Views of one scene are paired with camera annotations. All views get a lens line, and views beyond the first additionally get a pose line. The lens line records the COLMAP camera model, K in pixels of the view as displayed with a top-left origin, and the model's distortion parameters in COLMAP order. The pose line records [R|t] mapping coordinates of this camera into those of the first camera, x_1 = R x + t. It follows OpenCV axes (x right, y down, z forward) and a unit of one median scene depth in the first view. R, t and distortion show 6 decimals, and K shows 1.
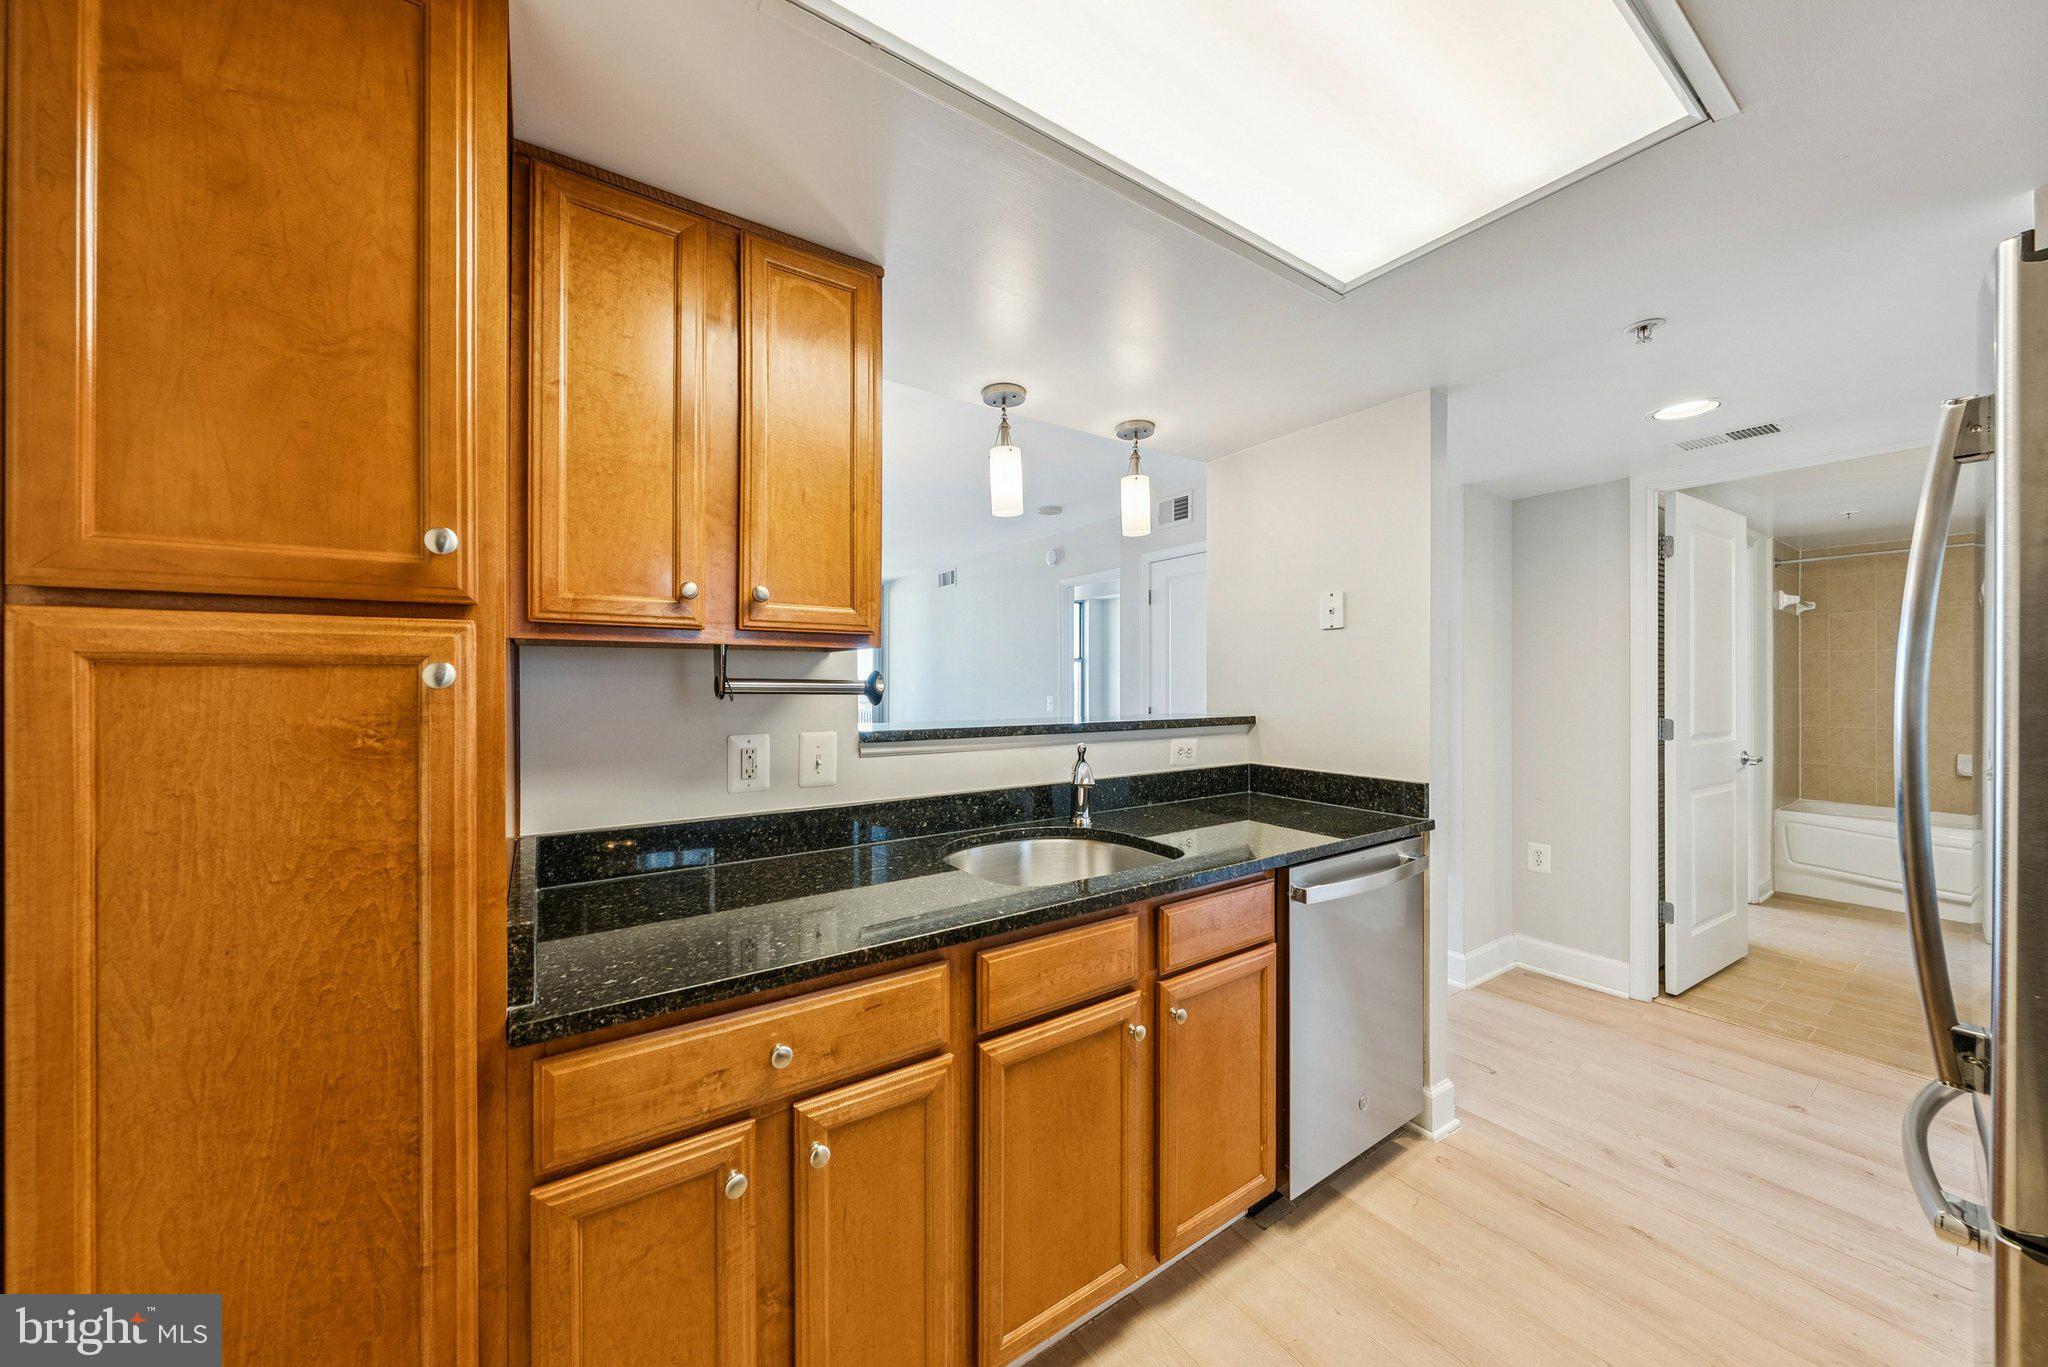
lens RADIAL K [[691.7, 0, 1009.5], [0, 691.7, 682.8], [0, 0, 1]] dist [0.000257, 0.000150]
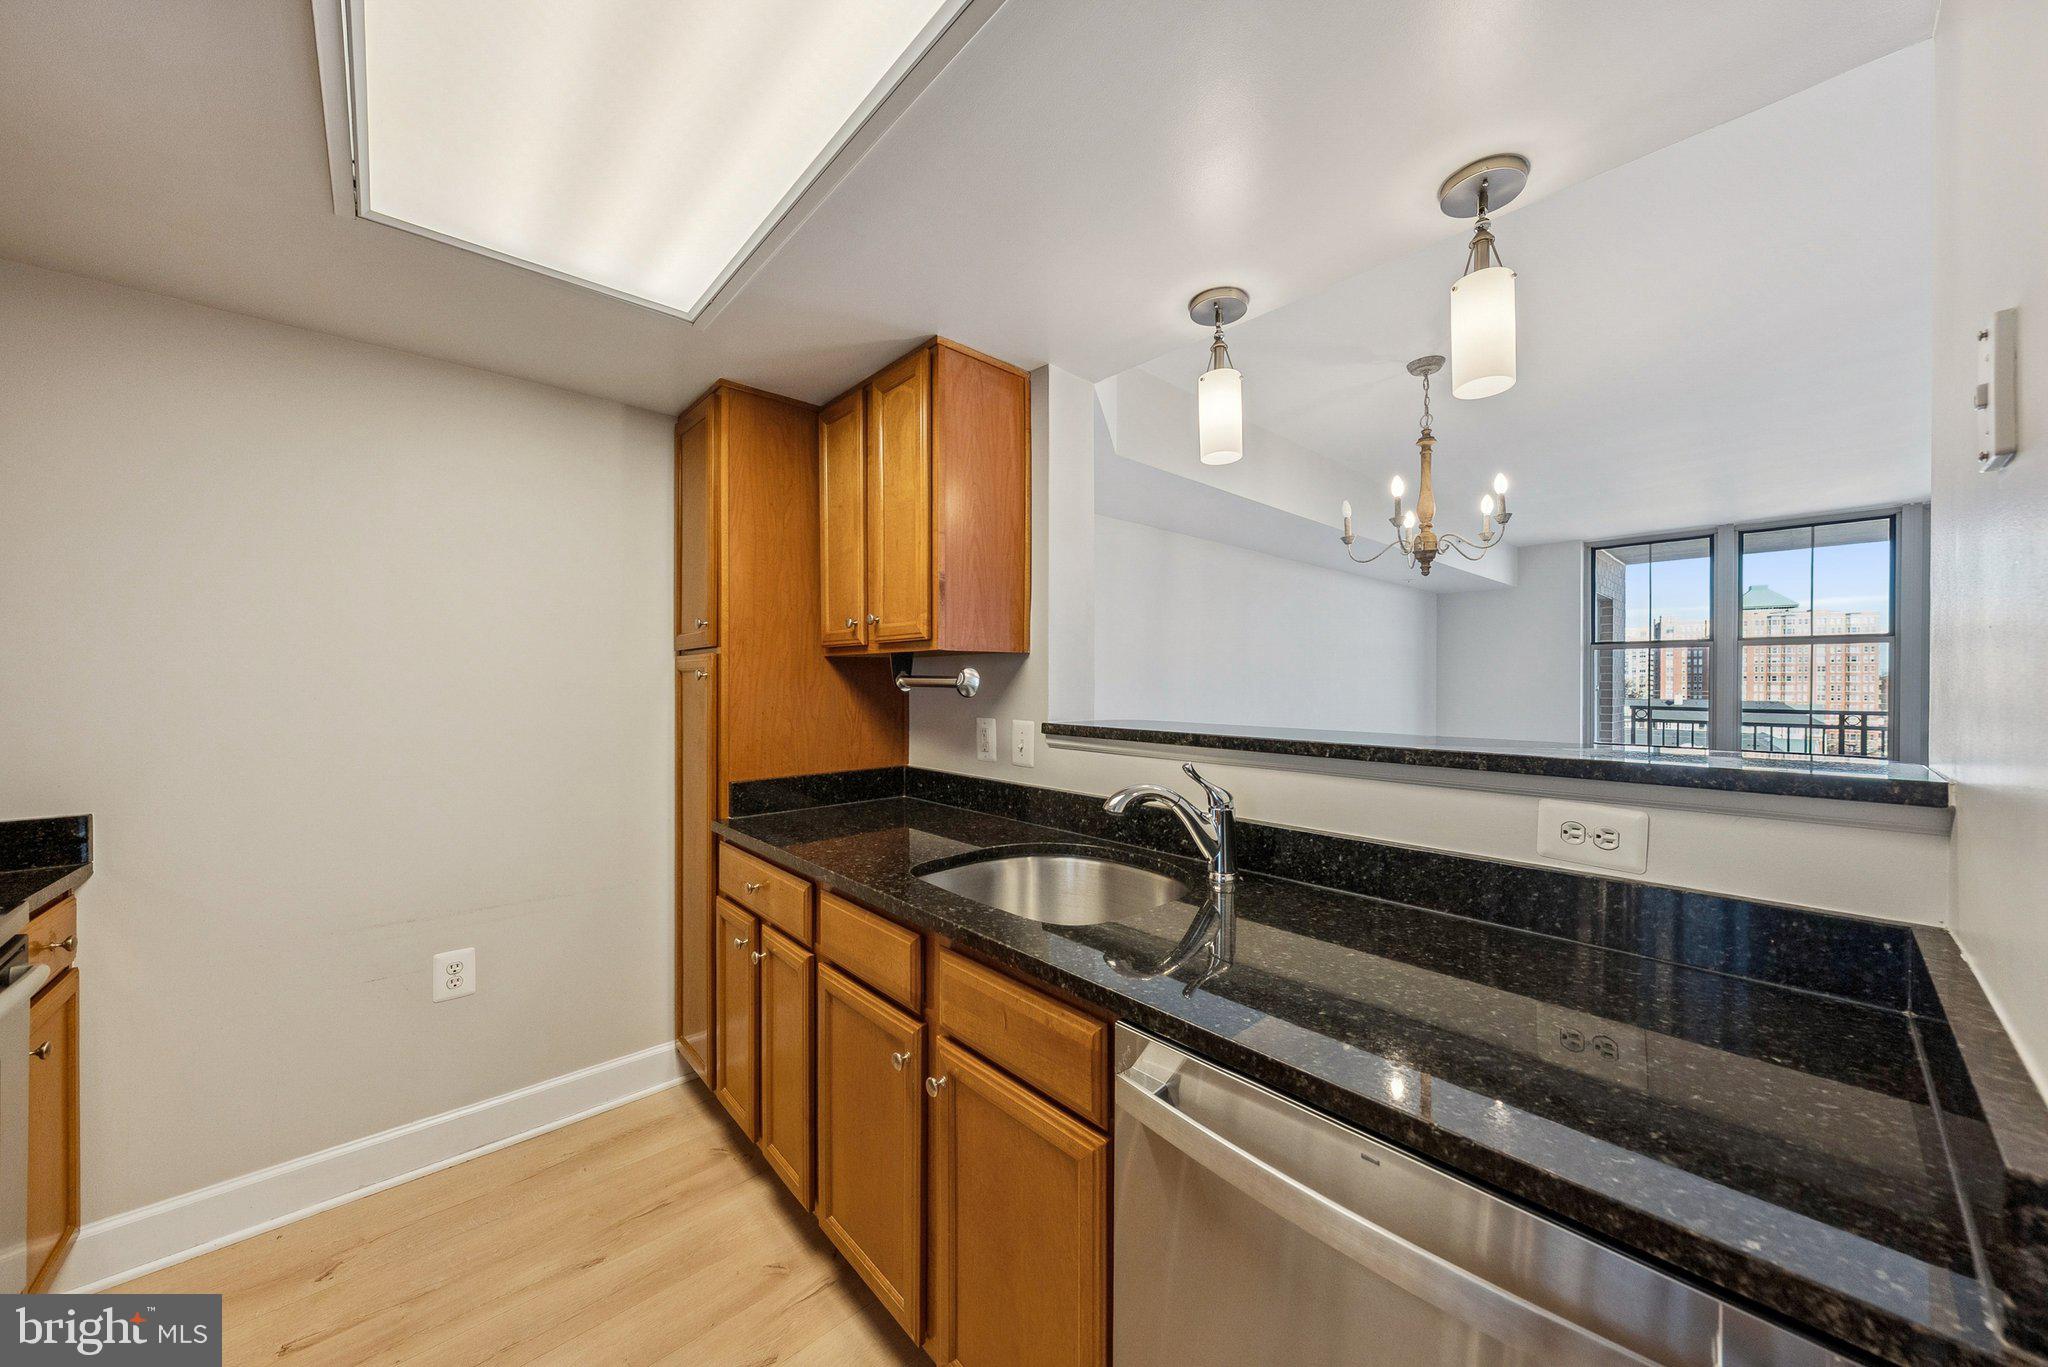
lens RADIAL K [[691.7, 0, 1009.5], [0, 691.7, 682.8], [0, 0, 1]] dist [0.000257, 0.000150]
pose [[0.158673, -0.002824, -0.987327, 0.864456], [-0.006069, 0.999974, -0.003836, 0.010753], [0.987312, 0.006601, 0.158652, 0.781416]]
